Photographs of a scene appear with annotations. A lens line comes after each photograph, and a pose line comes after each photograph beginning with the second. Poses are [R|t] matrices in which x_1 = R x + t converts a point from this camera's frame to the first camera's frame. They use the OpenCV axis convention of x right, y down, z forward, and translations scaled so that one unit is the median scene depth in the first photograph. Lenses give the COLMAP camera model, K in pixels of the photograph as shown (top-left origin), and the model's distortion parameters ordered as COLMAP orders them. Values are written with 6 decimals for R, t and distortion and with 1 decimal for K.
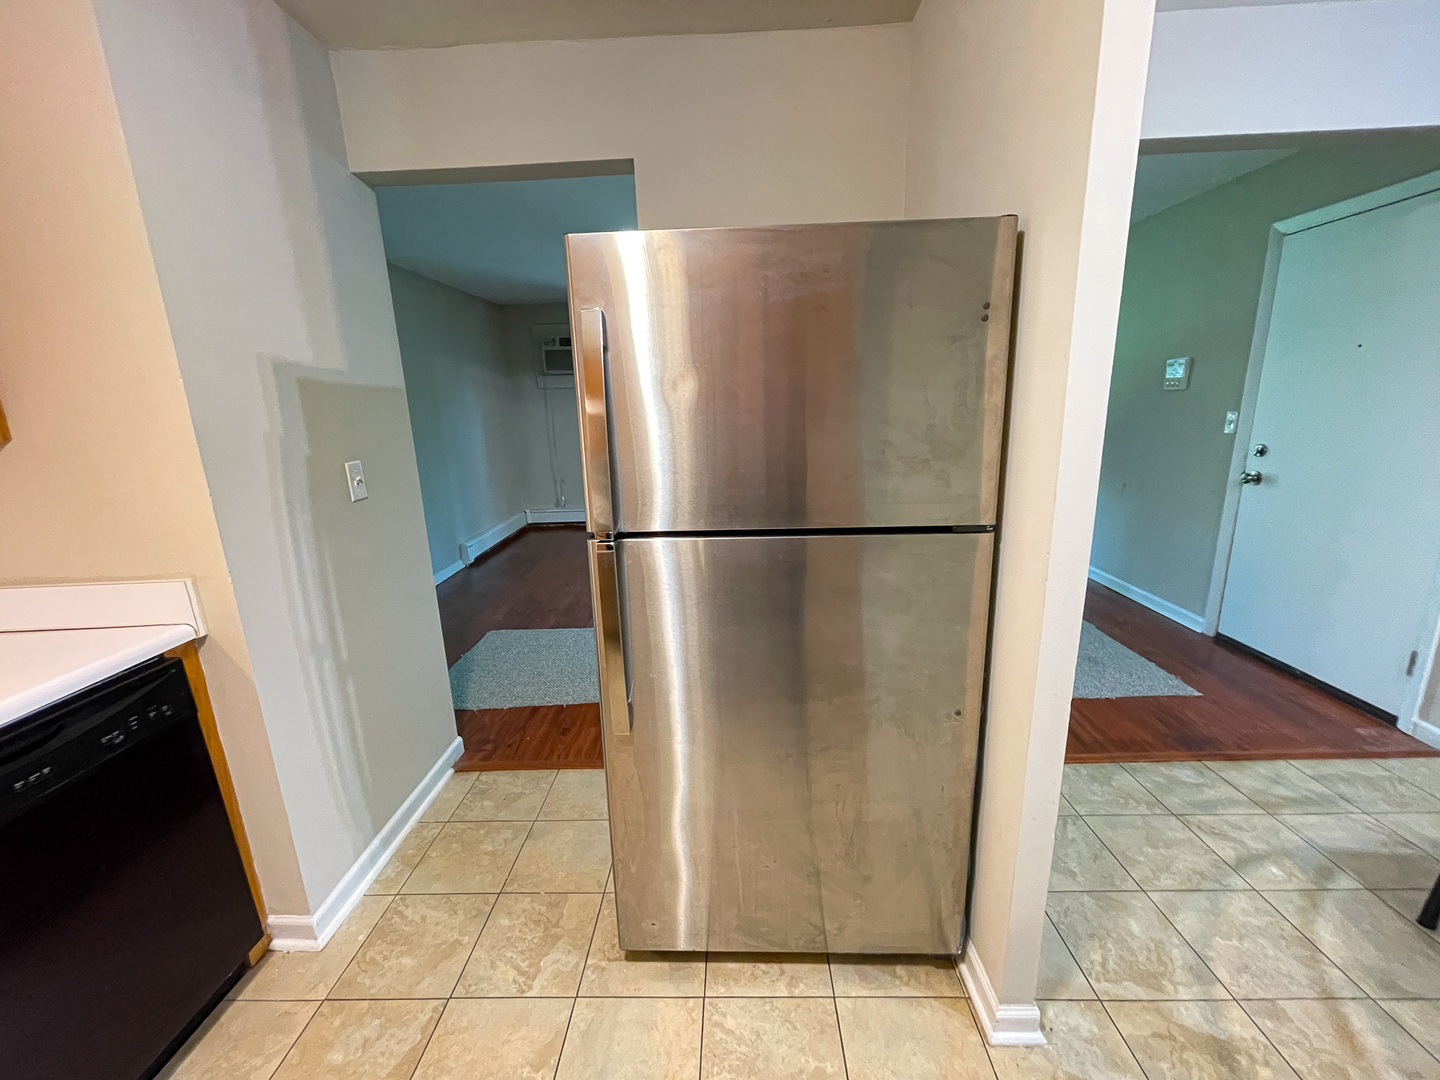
lens RADIAL K [[577.8, 0, 720.8], [0, 577.8, 543.2], [0, 0, 1]] dist [-0.002707, 0.000497]
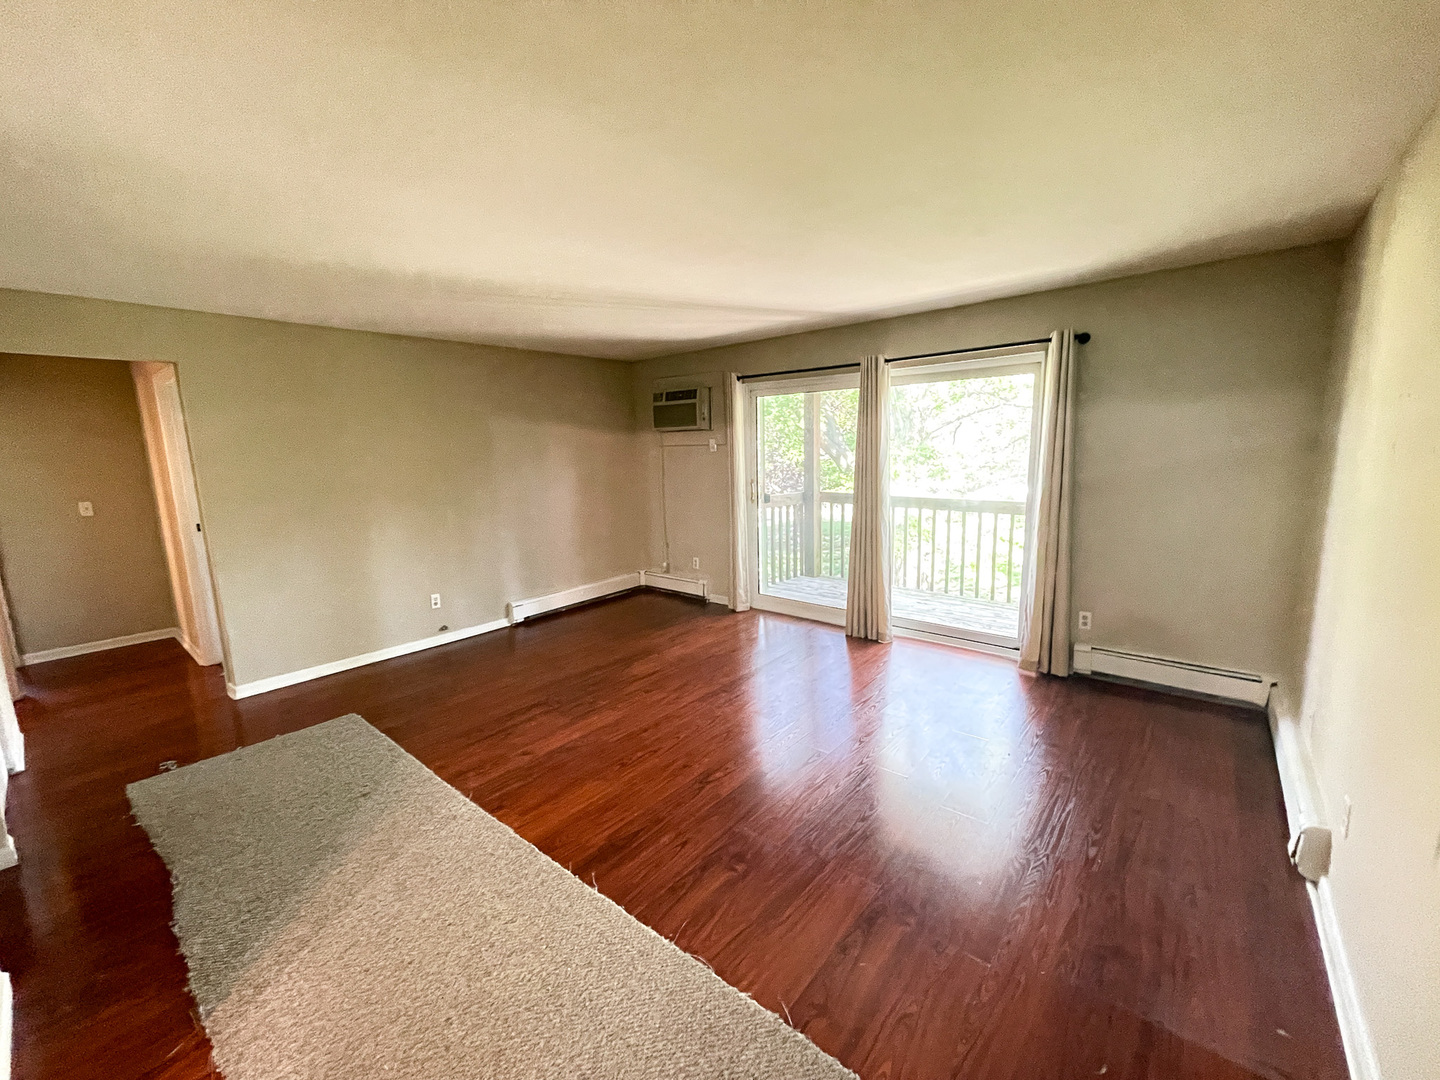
lens RADIAL K [[577.8, 0, 714.7], [0, 577.8, 538.6], [0, 0, 1]] dist [-0.002707, 0.000497]
pose [[0.773439, 0.105481, -0.625032, 0.742821], [-0.146485, 0.989109, -0.014342, -0.244597], [0.616712, 0.102650, 0.780467, 0.701053]]
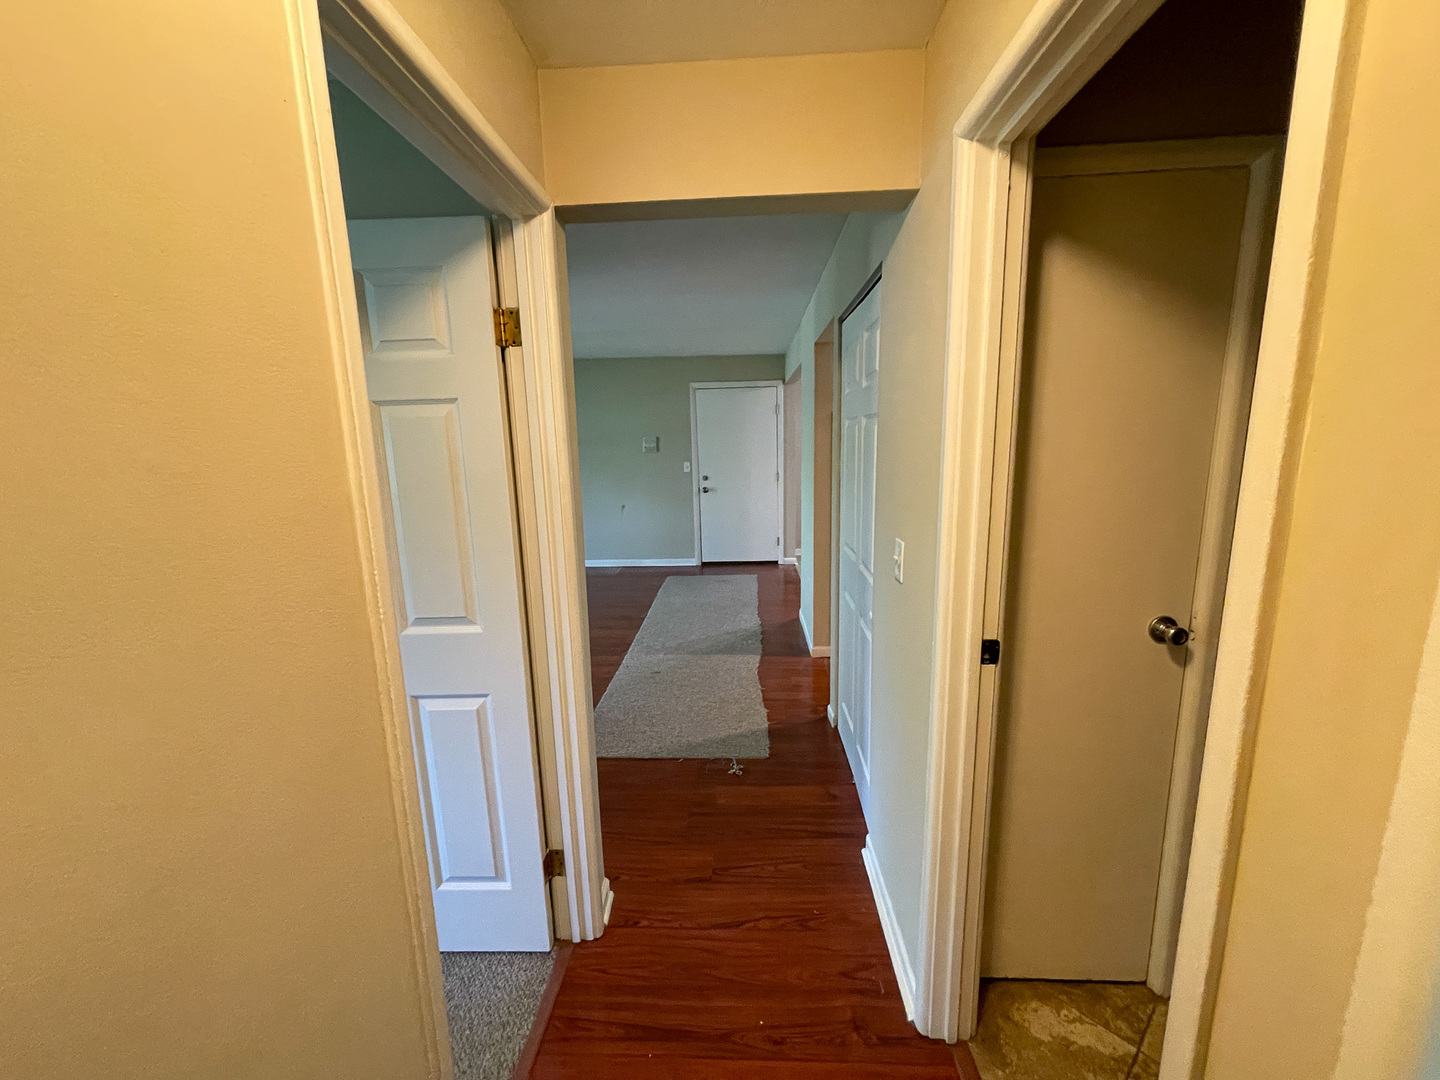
lens RADIAL K [[577.8, 0, 712.8], [0, 577.8, 541.7], [0, 0, 1]] dist [-0.002707, 0.000497]
pose [[0.043738, -0.151928, 0.987423, -1.324952], [0.258941, 0.956317, 0.135672, -0.212647], [-0.964902, 0.249751, 0.081168, 0.805056]]
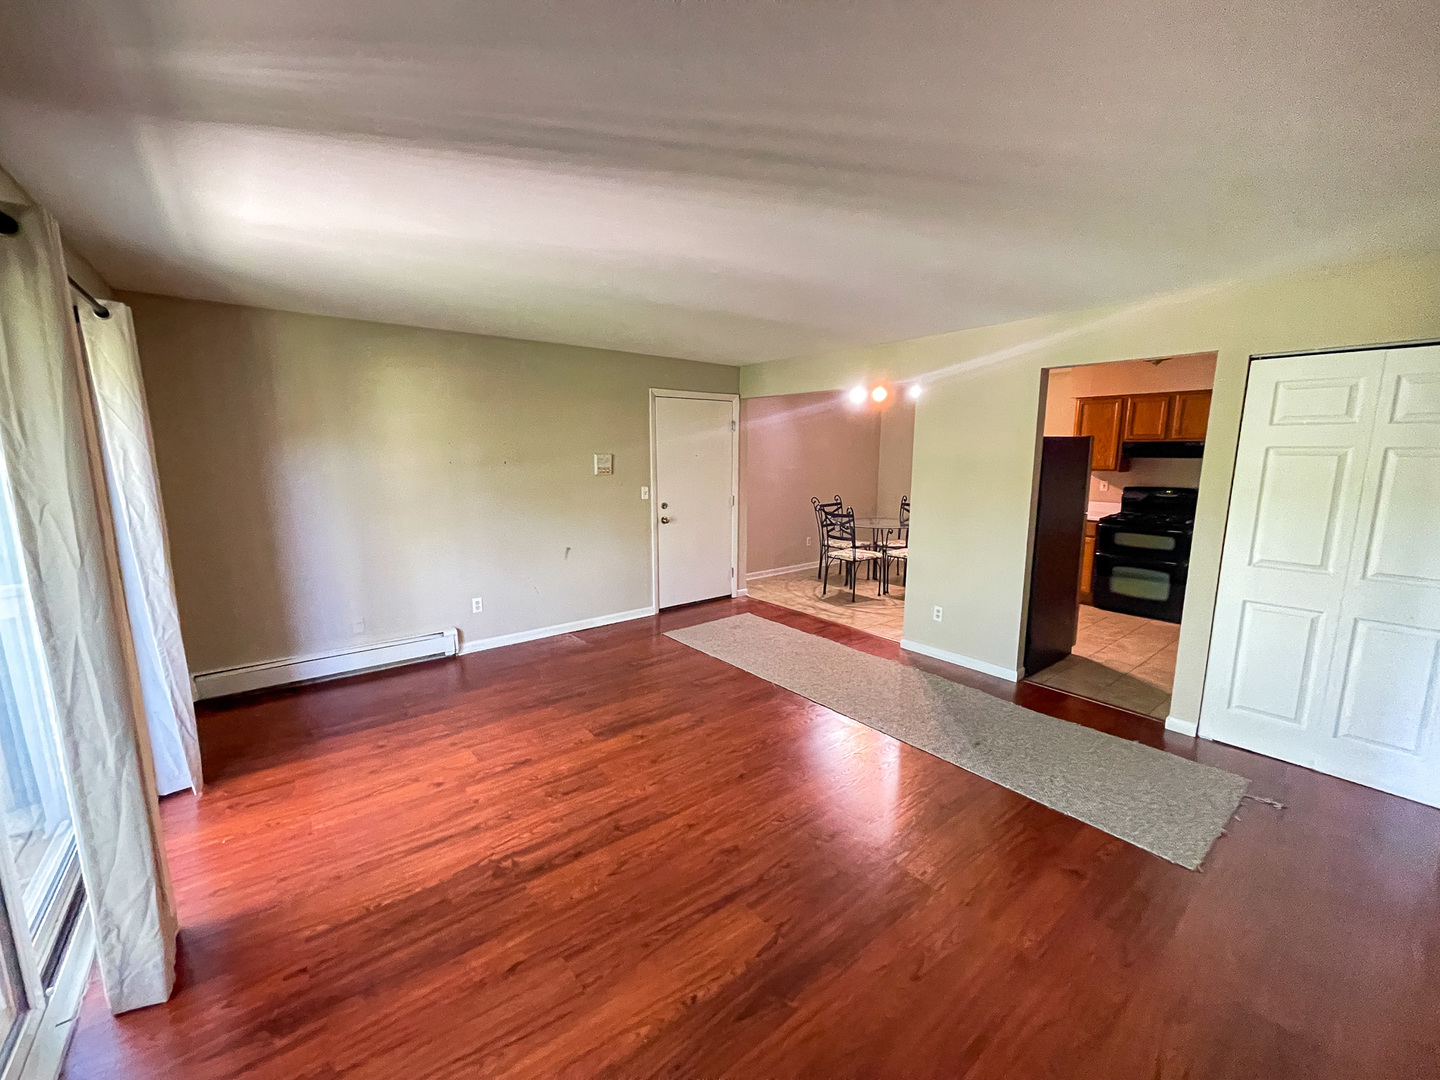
lens RADIAL K [[577.8, 0, 715.1], [0, 577.8, 541.3], [0, 0, 1]] dist [-0.002707, 0.000497]
pose [[-0.631496, -0.093434, 0.769729, -0.608324], [0.201633, 0.938772, 0.279376, -0.520696], [-0.748704, 0.331628, -0.573991, 1.904976]]
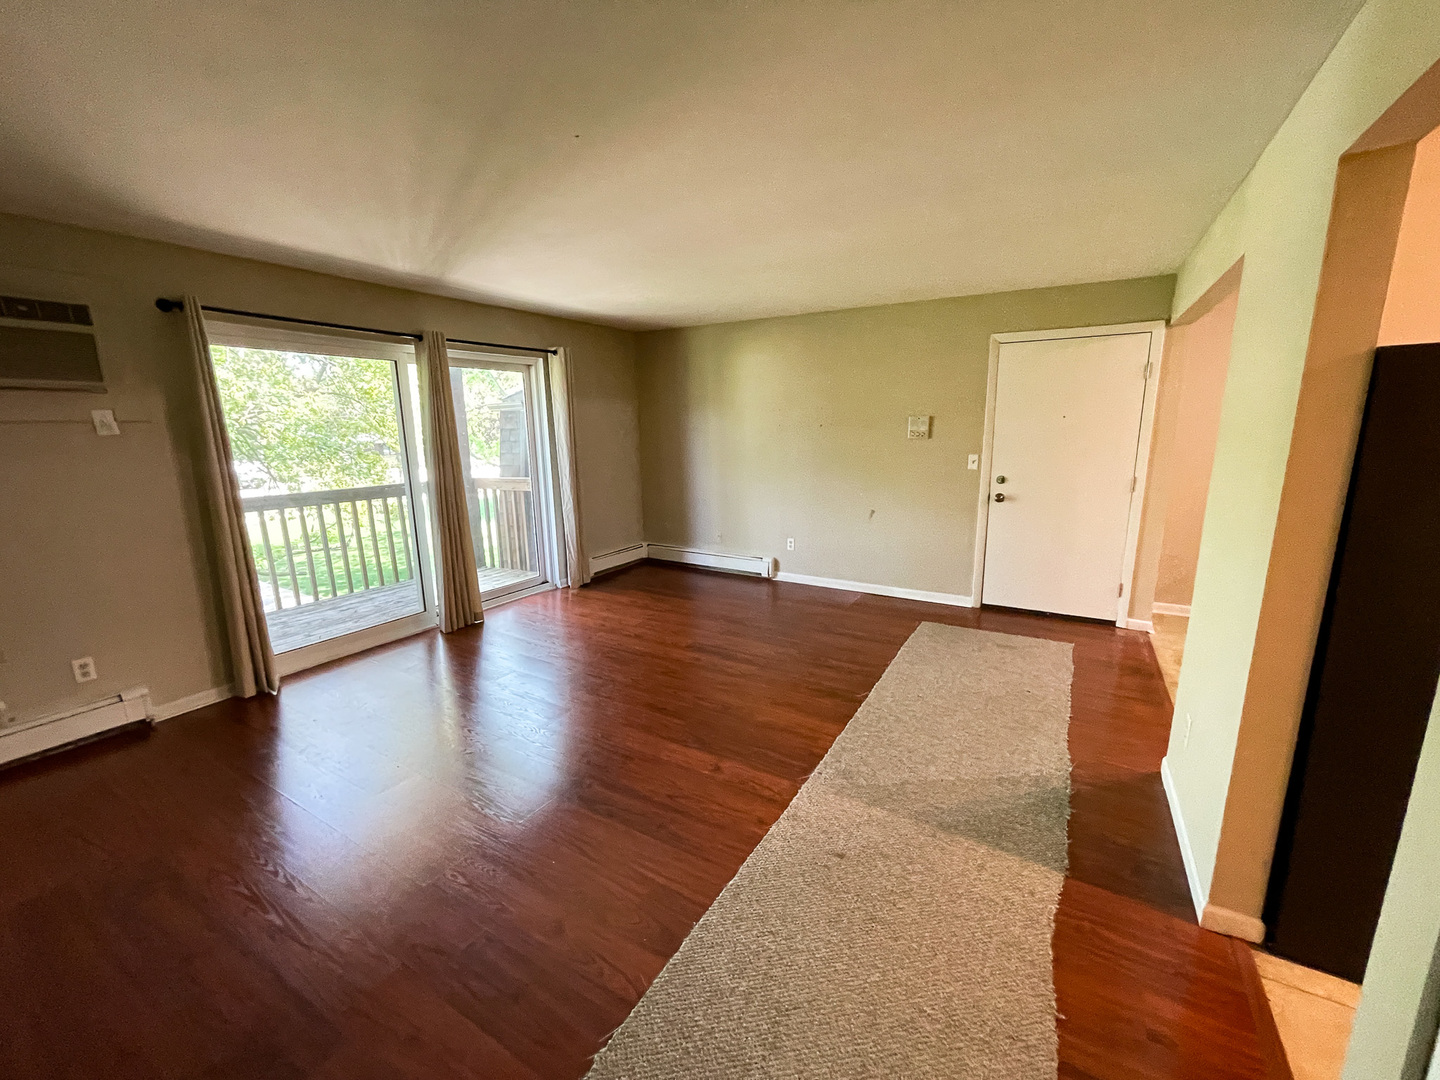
lens RADIAL K [[577.8, 0, 721.3], [0, 577.8, 542.8], [0, 0, 1]] dist [-0.002707, 0.000497]
pose [[0.503849, -0.154739, 0.849819, -0.726894], [0.203822, 0.977341, 0.057115, -0.224840], [-0.839400, 0.144434, 0.523971, 0.803122]]
